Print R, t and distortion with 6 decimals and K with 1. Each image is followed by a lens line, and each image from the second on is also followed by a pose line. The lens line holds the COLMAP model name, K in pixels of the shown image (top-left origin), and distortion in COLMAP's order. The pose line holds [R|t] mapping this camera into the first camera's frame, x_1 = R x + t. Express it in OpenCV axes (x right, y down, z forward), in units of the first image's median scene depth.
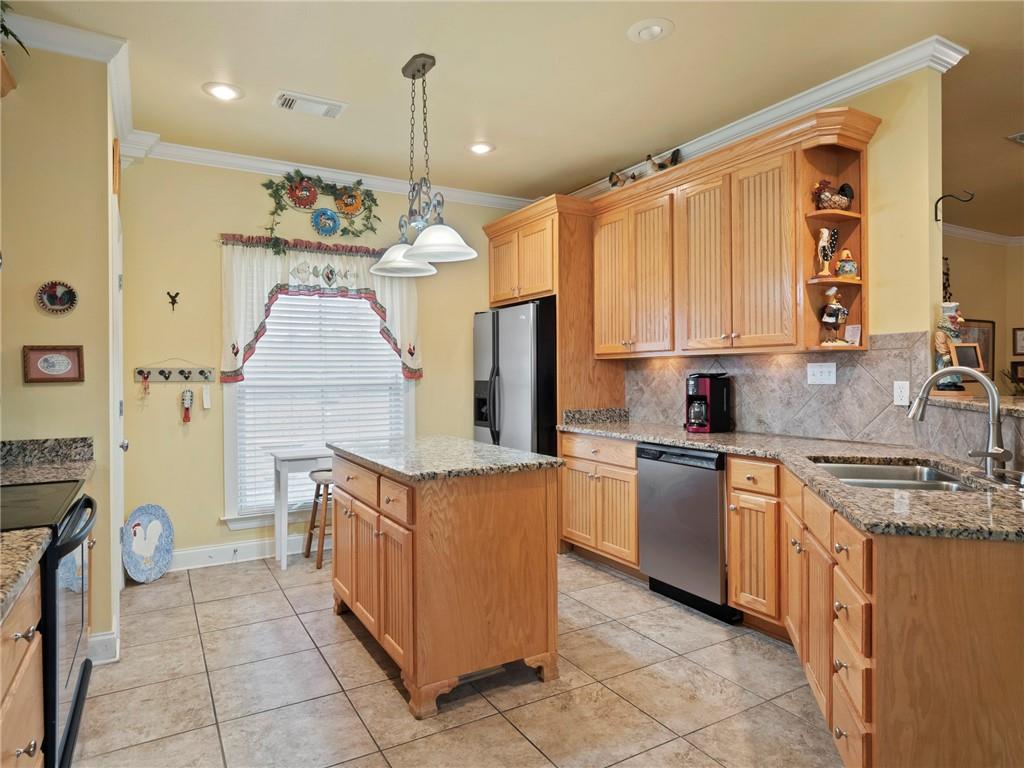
lens RADIAL K [[626.0, 0, 512.4], [0, 626.0, 378.6], [0, 0, 1]] dist [-0.010458, -0.000561]
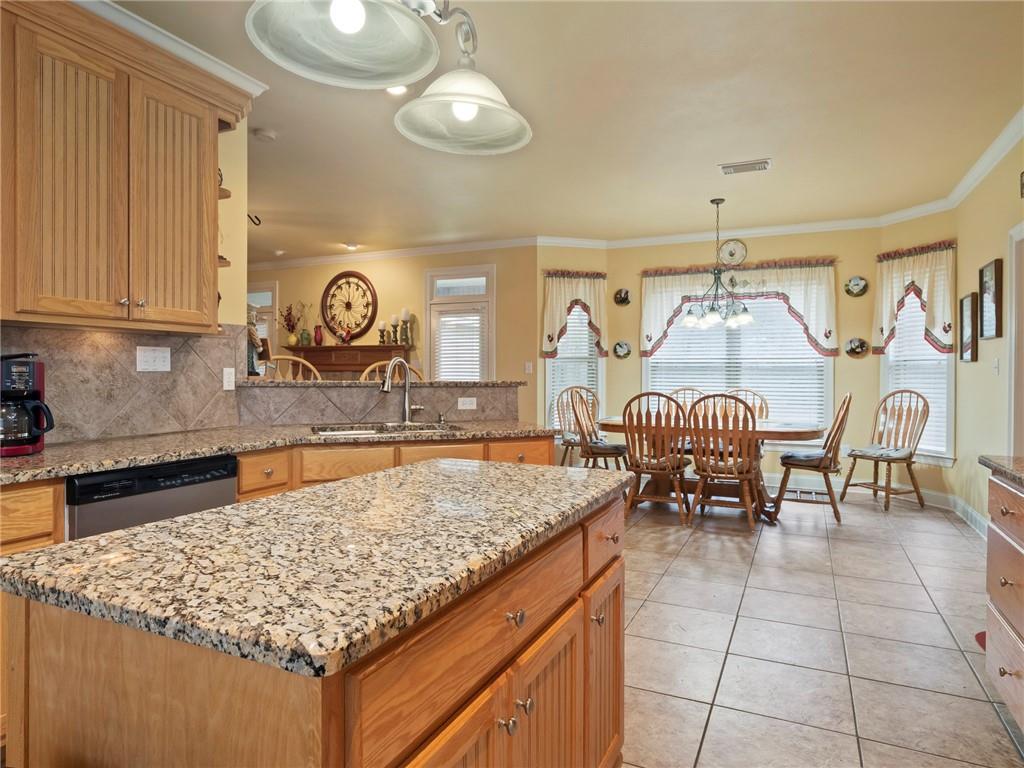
lens RADIAL K [[626.0, 0, 512.6], [0, 626.0, 379.3], [0, 0, 1]] dist [-0.010458, -0.000561]
pose [[-0.571330, -0.003192, 0.820714, -0.512310], [0.007896, 0.999925, 0.009386, 0.016069], [-0.820683, 0.011843, -0.571261, 1.110928]]
